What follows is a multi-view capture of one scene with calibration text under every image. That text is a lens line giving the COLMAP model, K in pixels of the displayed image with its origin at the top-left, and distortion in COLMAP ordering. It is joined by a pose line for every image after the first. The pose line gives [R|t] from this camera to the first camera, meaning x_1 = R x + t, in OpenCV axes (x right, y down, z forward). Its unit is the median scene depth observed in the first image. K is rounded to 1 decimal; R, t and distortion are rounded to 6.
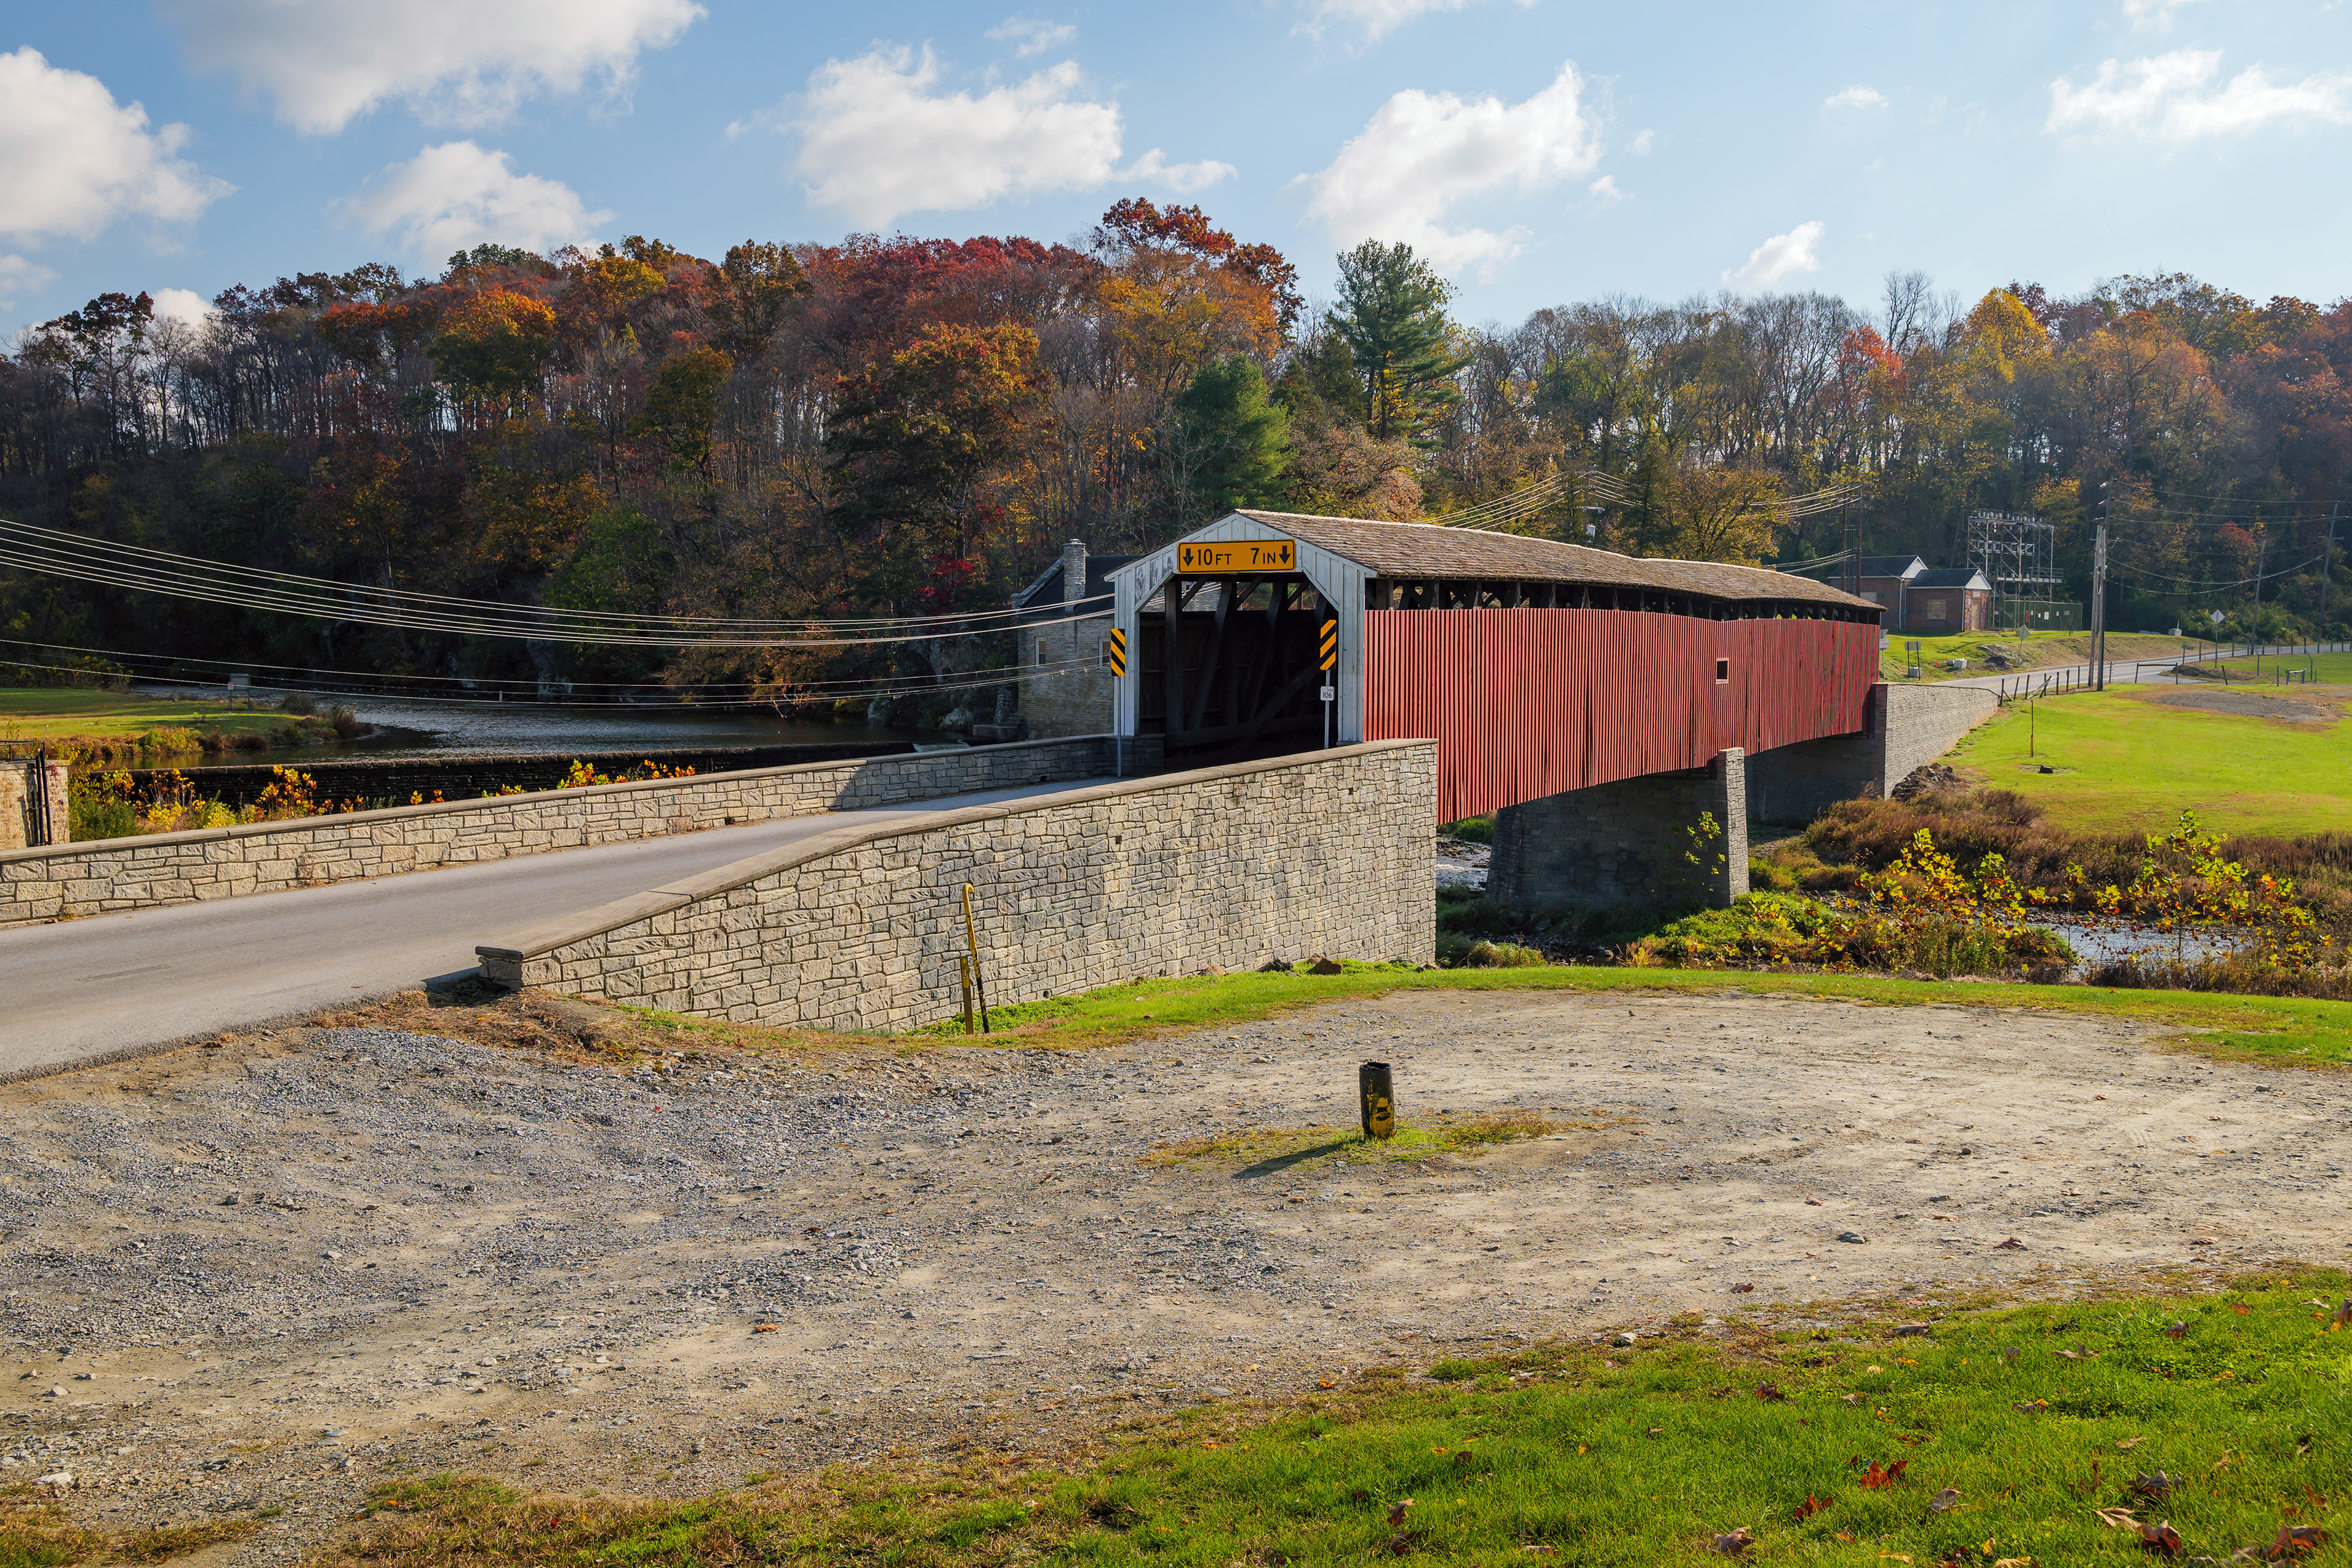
lens RADIAL K [[2259.9, 0, 1172.1], [0, 2259.9, 784.3], [0, 0, 1]] dist [-0.017344, 0.000000]
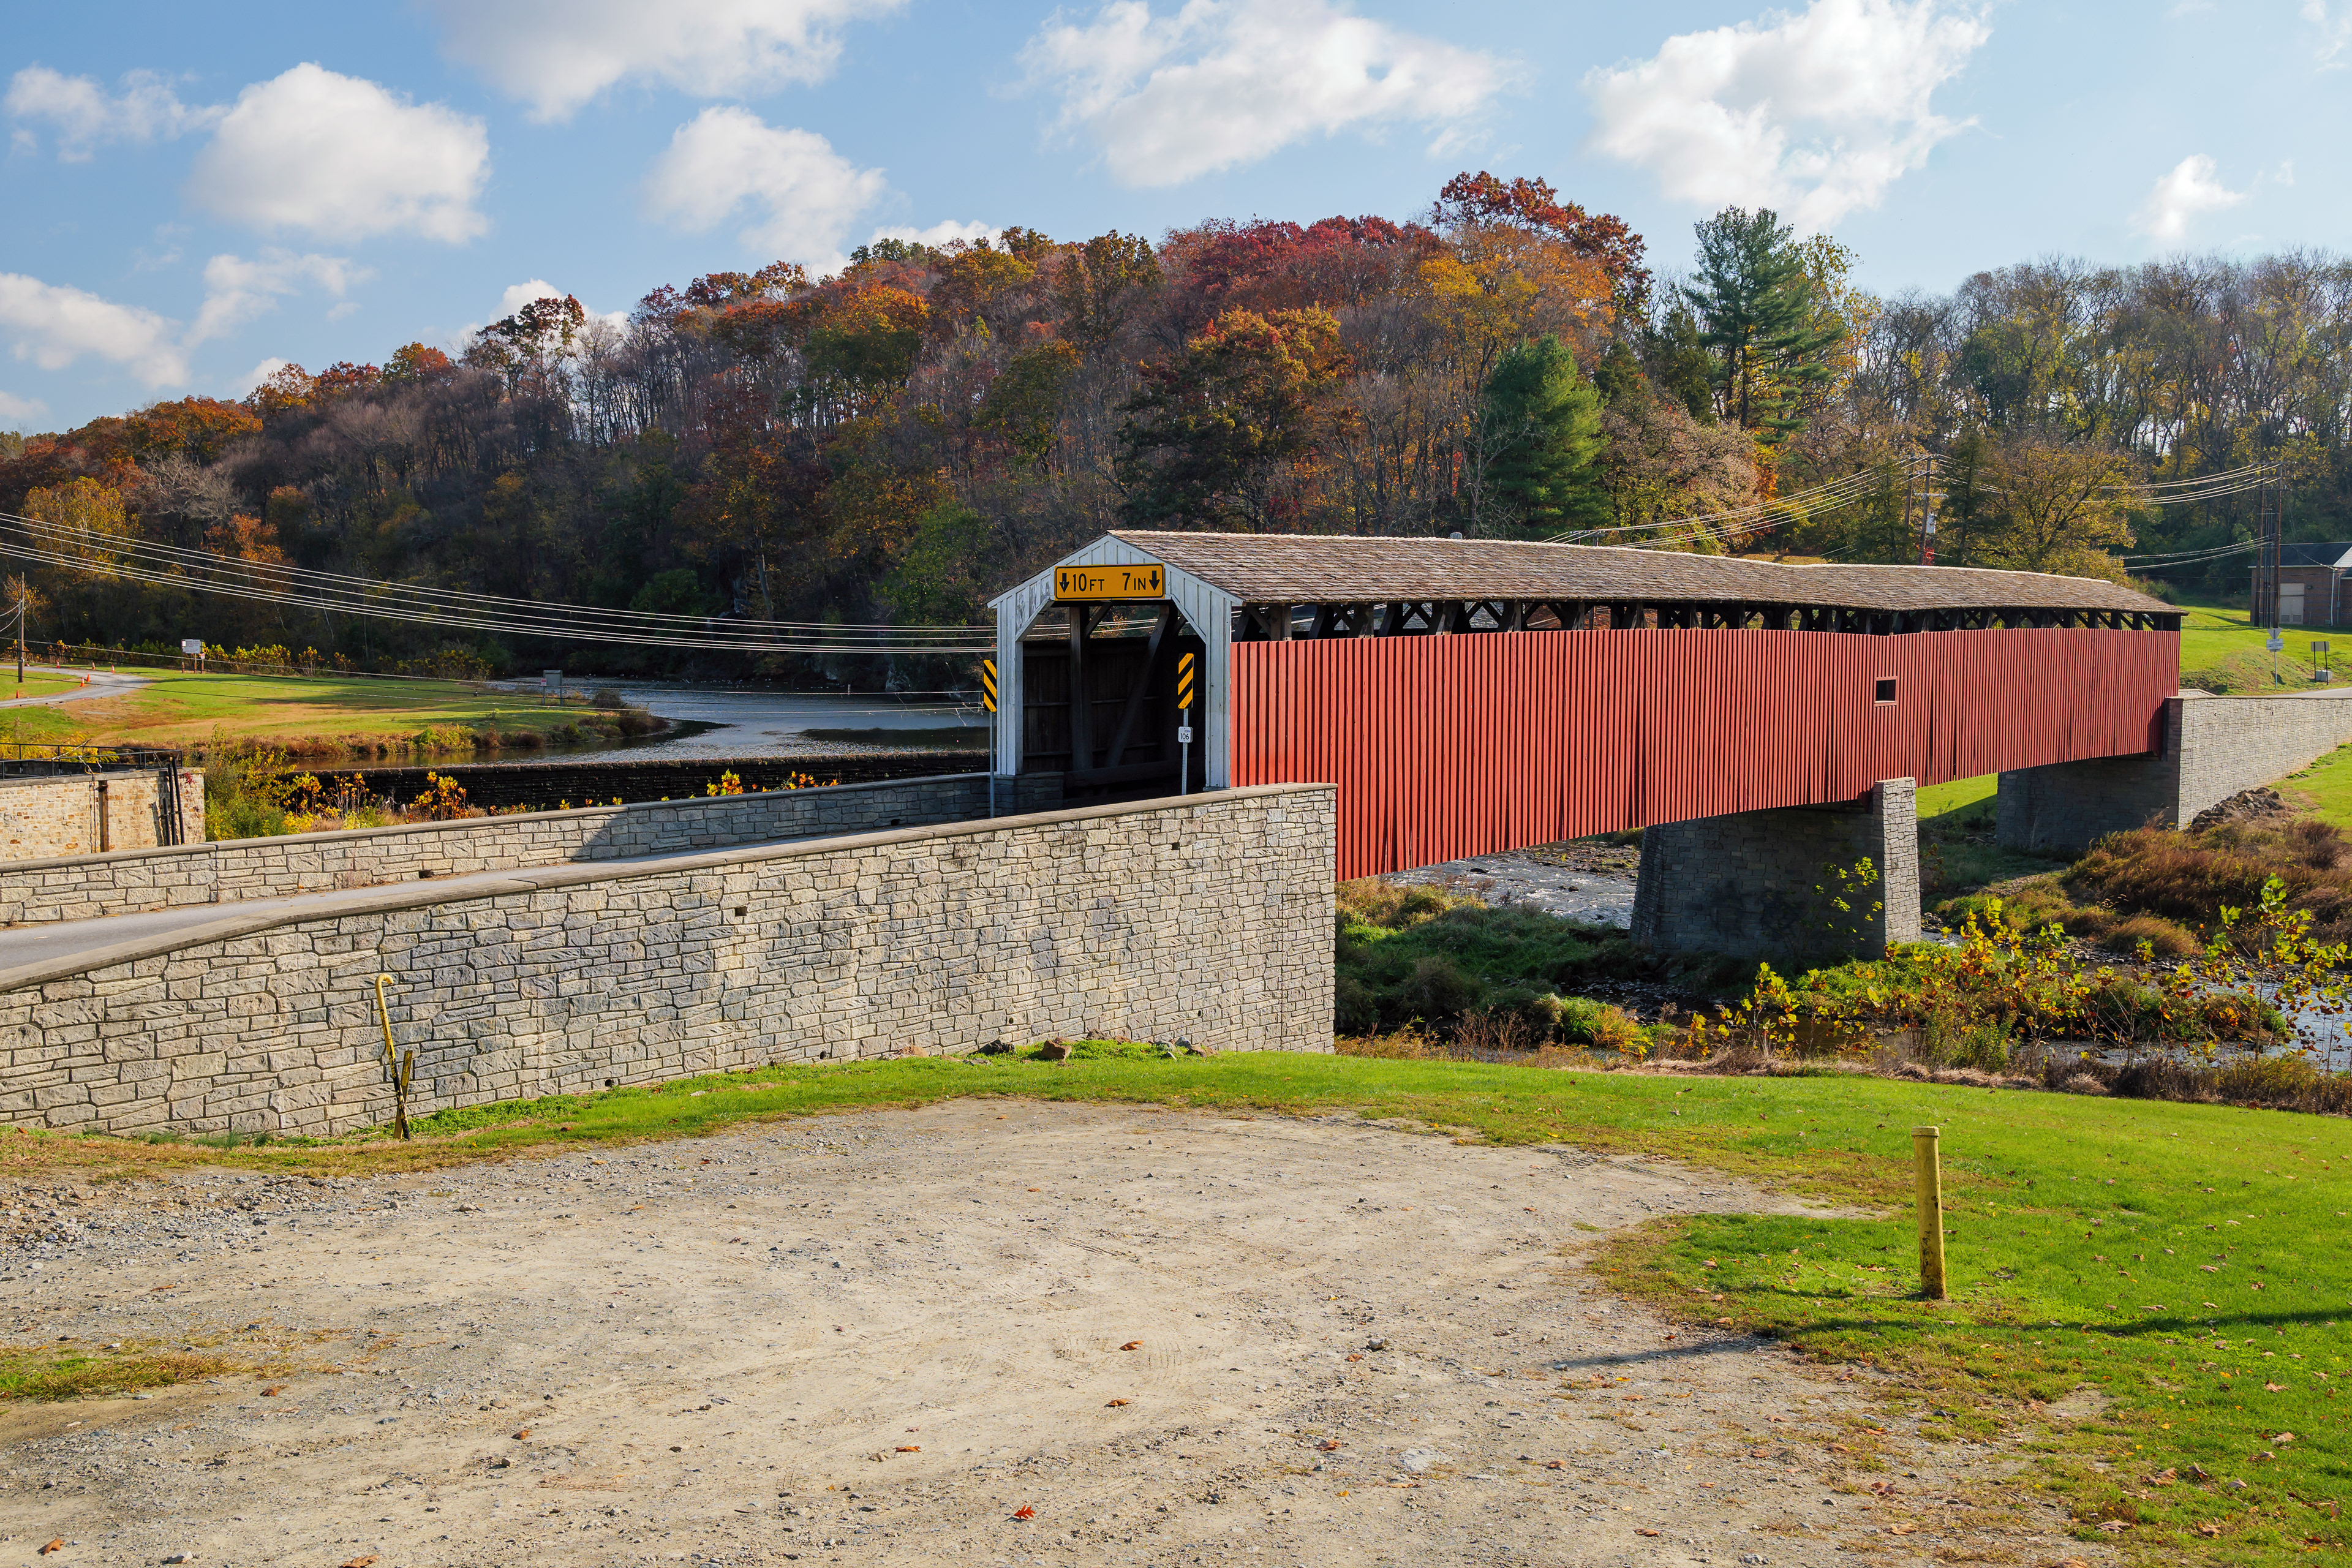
lens RADIAL K [[2302.7, 0, 1178.8], [0, 2302.7, 770.5], [0, 0, 1]] dist [-0.012161, 0.000000]
pose [[0.978660, 0.013524, -0.205040, 0.118811], [-0.013512, 0.999908, 0.001459, -0.012617], [0.205040, 0.001342, 0.978753, 0.045373]]
